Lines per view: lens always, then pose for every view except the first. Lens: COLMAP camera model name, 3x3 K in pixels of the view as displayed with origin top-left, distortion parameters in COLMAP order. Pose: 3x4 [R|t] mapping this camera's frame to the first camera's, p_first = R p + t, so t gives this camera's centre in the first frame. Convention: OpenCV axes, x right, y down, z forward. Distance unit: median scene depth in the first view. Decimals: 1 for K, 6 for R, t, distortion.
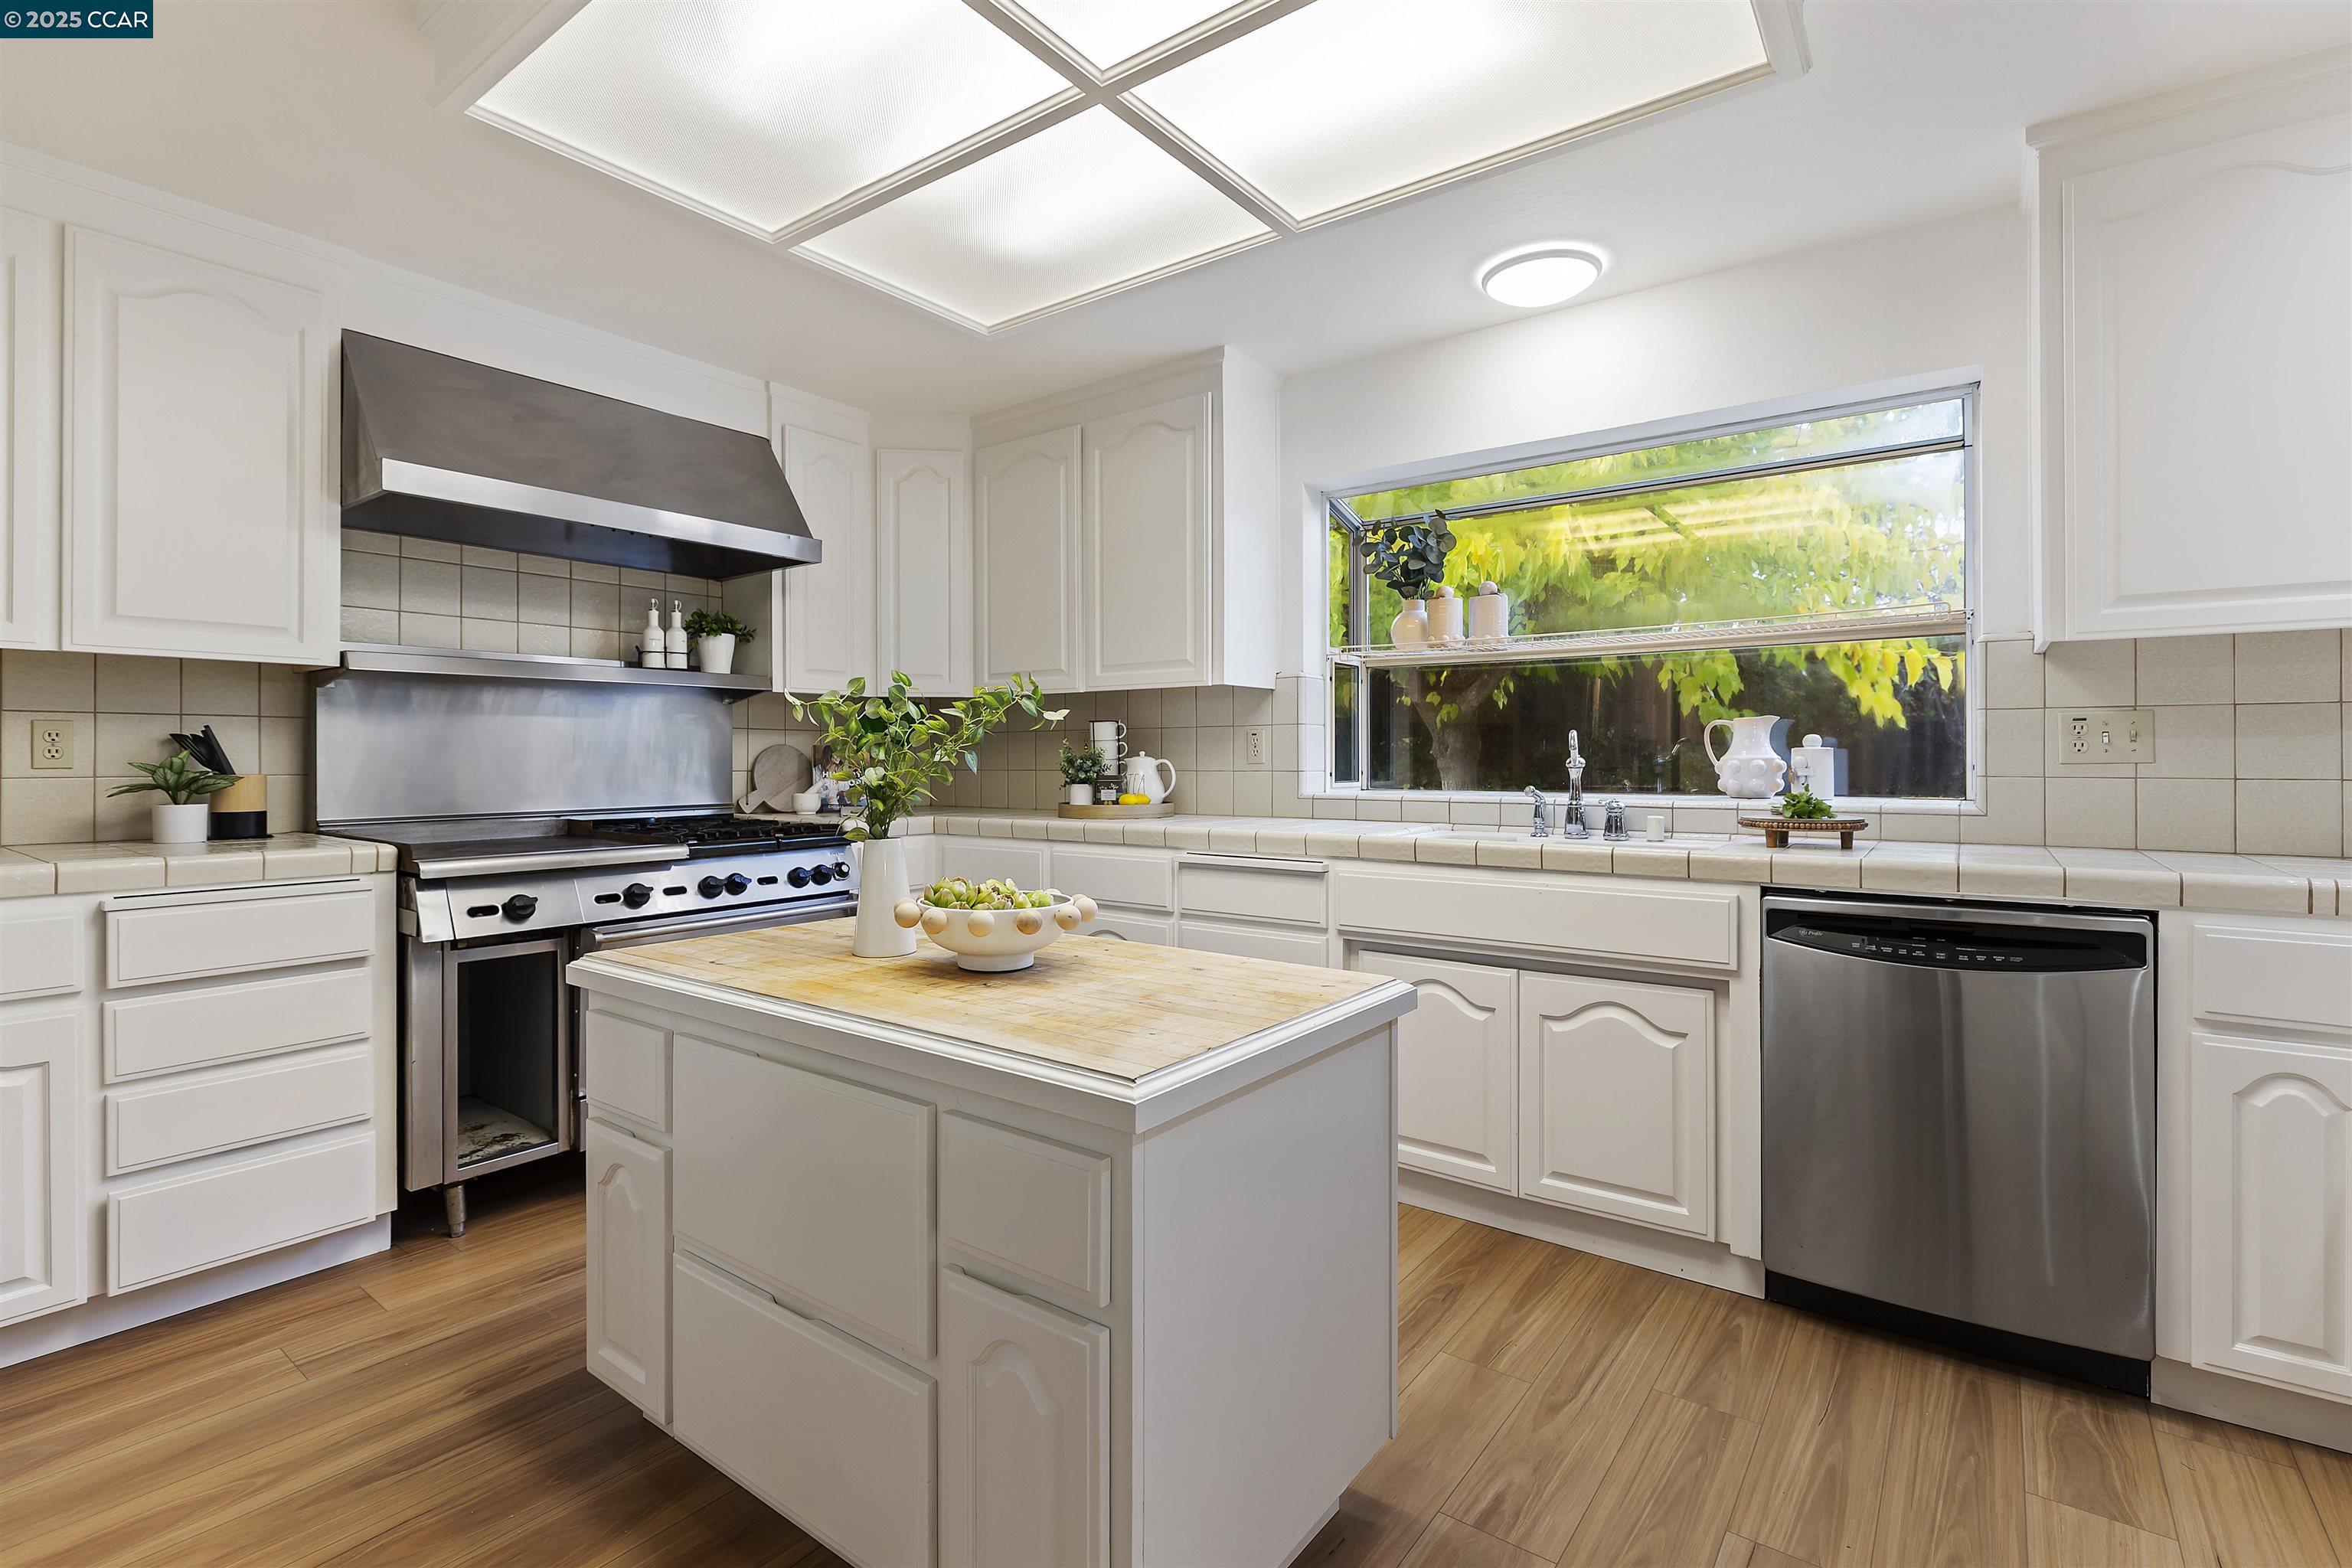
lens RADIAL K [[1070.8, 0, 1185.8], [0, 1070.8, 775.7], [0, 0, 1]] dist [-0.002580, -0.000428]
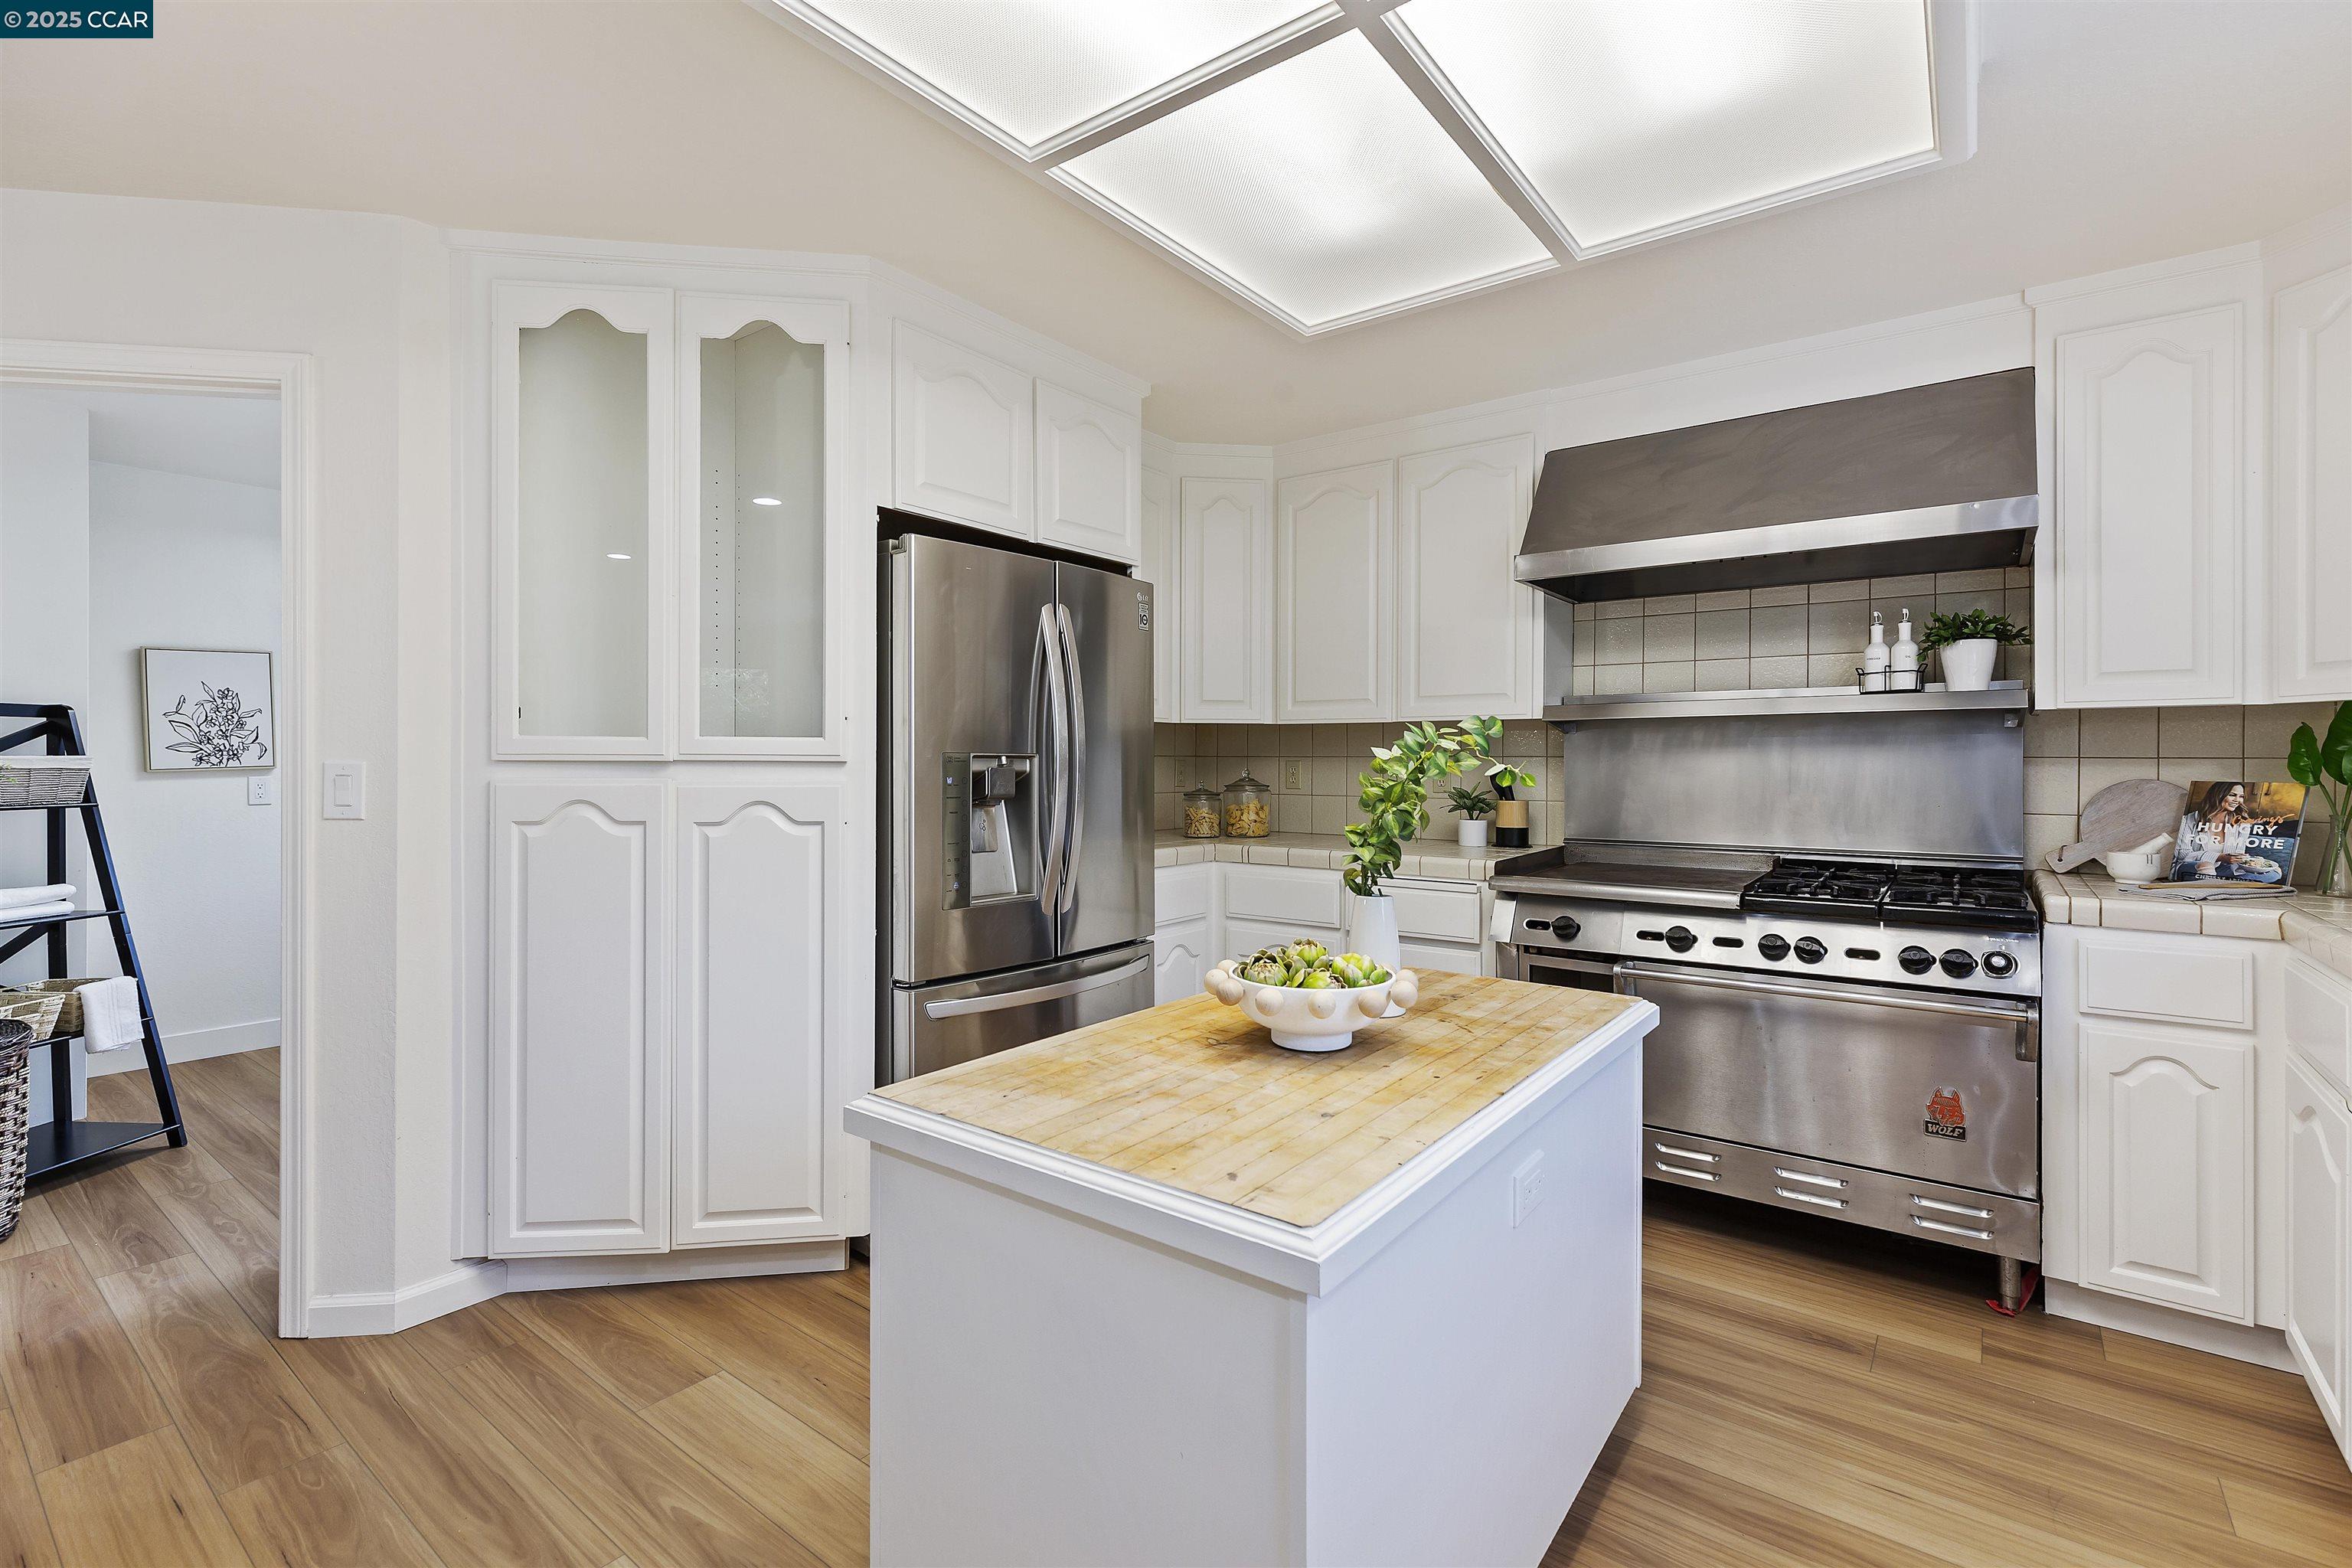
lens RADIAL K [[1070.8, 0, 1181.8], [0, 1070.8, 768.8], [0, 0, 1]] dist [-0.002580, -0.000428]
pose [[-0.014245, 0.000072, -0.999899, 0.384160], [-0.026524, 0.999648, 0.000450, -0.024854], [0.999547, 0.026528, -0.014238, 0.471302]]
